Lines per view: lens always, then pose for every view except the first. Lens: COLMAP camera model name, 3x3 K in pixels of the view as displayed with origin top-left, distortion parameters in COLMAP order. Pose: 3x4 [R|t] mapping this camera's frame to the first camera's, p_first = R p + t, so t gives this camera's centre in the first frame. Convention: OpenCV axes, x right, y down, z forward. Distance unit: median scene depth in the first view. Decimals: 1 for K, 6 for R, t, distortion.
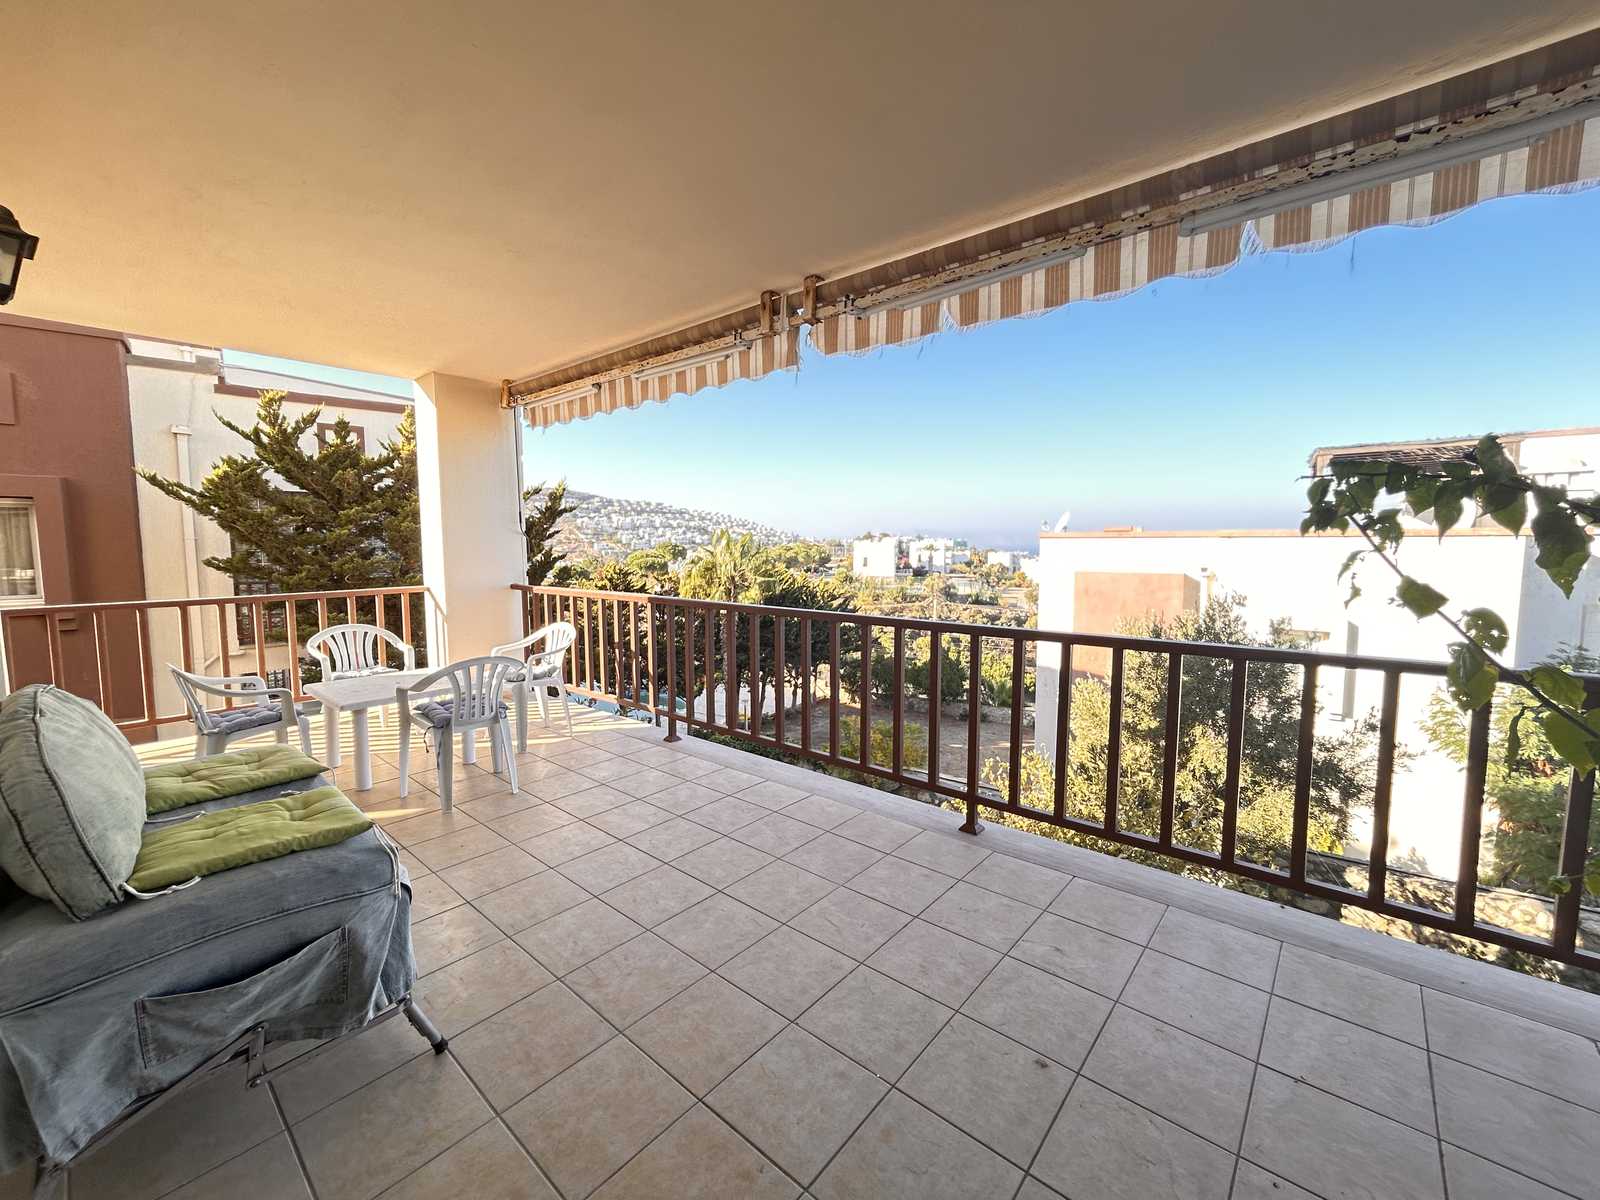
lens RADIAL K [[645.9, 0, 798.4], [0, 645.9, 595.0], [0, 0, 1]] dist [-0.003485, -0.000445]
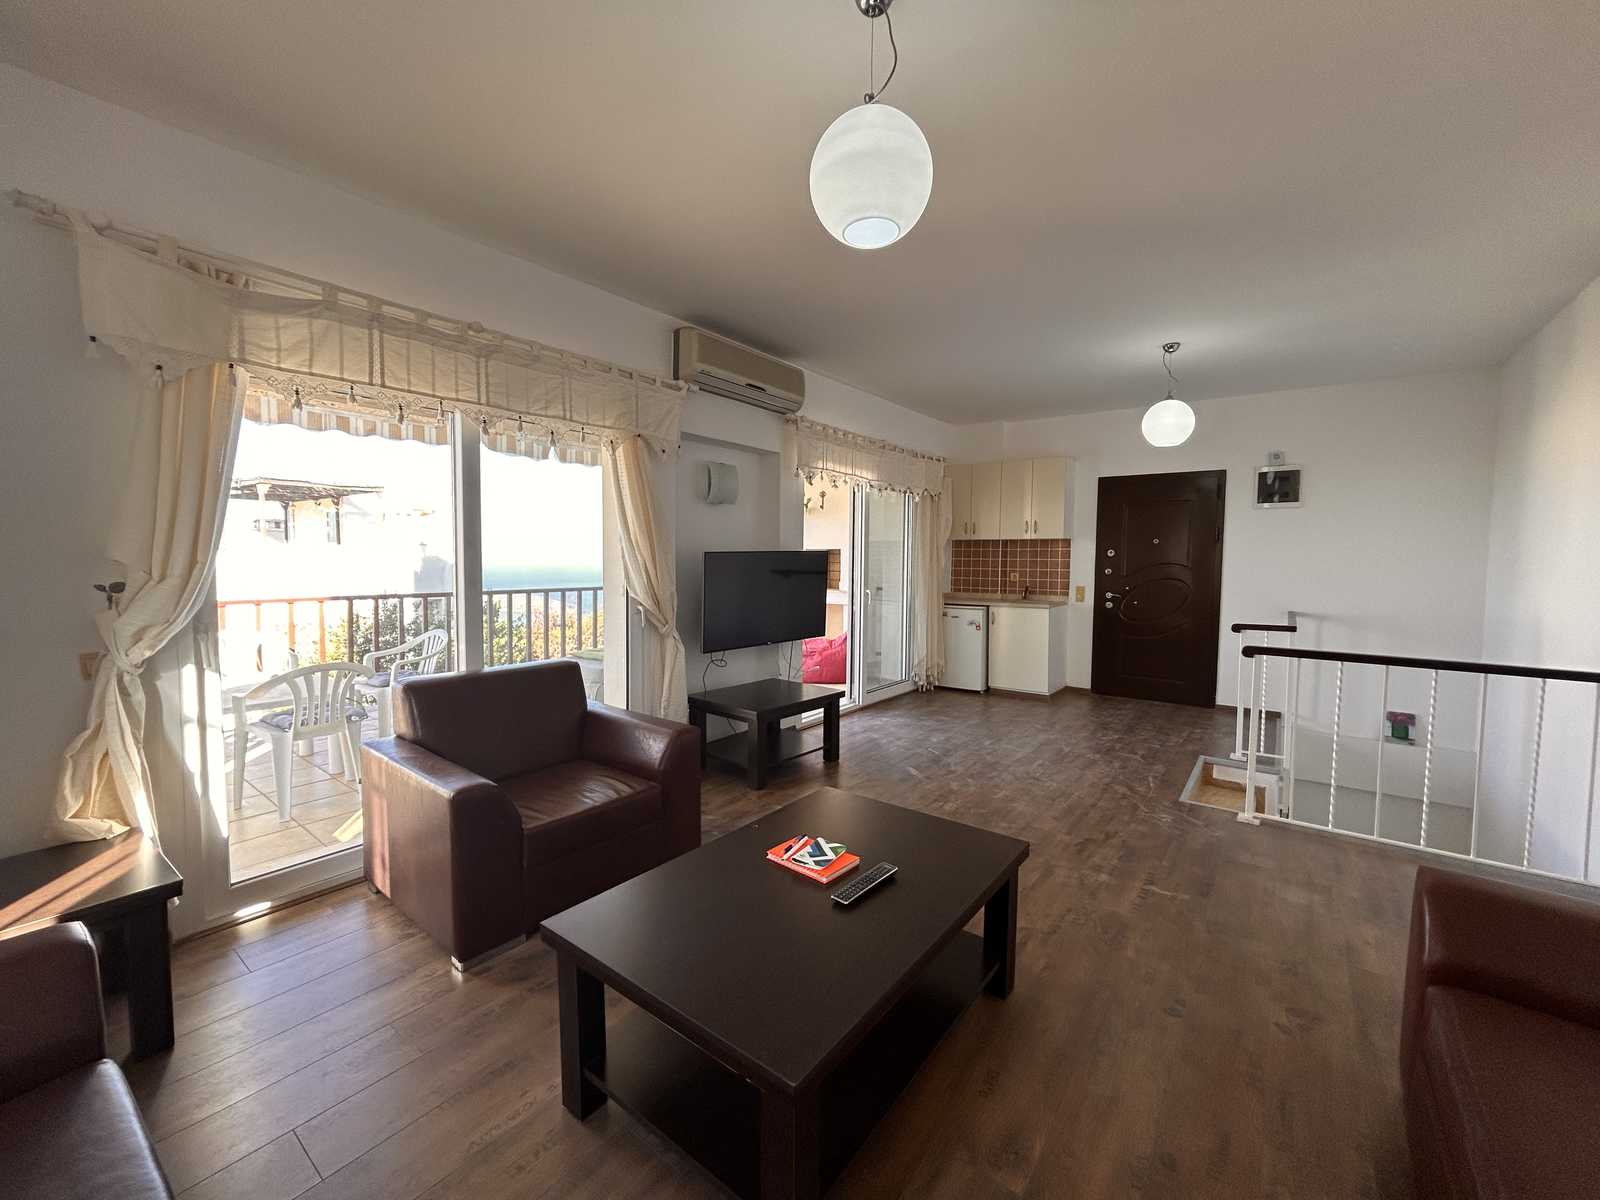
lens RADIAL K [[645.9, 0, 798.4], [0, 645.9, 595.0], [0, 0, 1]] dist [-0.003485, -0.000445]
pose [[-0.057226, -0.055447, 0.996820, -0.477769], [0.075084, 0.995390, 0.059678, -0.002165], [-0.995534, 0.078261, -0.052799, 0.067581]]
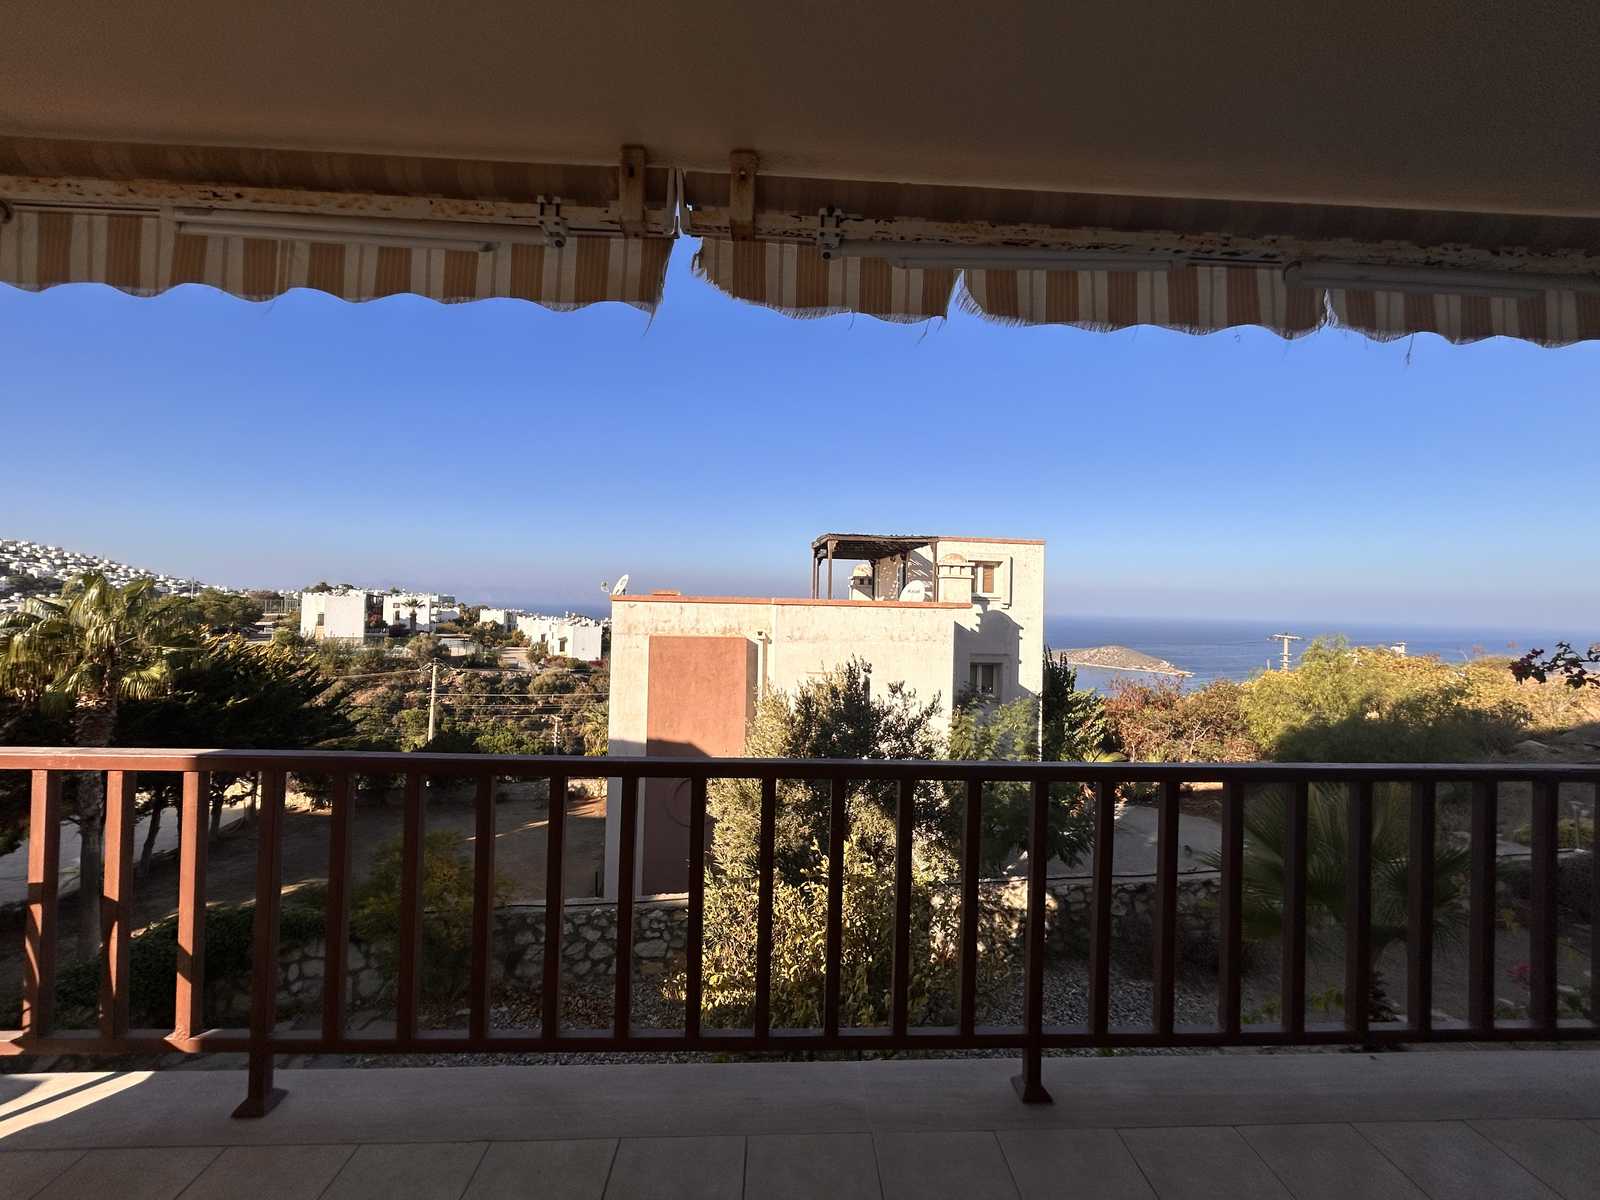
lens RADIAL K [[645.9, 0, 798.4], [0, 645.9, 595.0], [0, 0, 1]] dist [-0.003485, -0.000445]
pose [[0.730491, 0.028771, 0.682316, -0.076983], [0.031937, 0.996580, -0.076215, -0.018393], [-0.682175, 0.077466, 0.727074, 0.148435]]
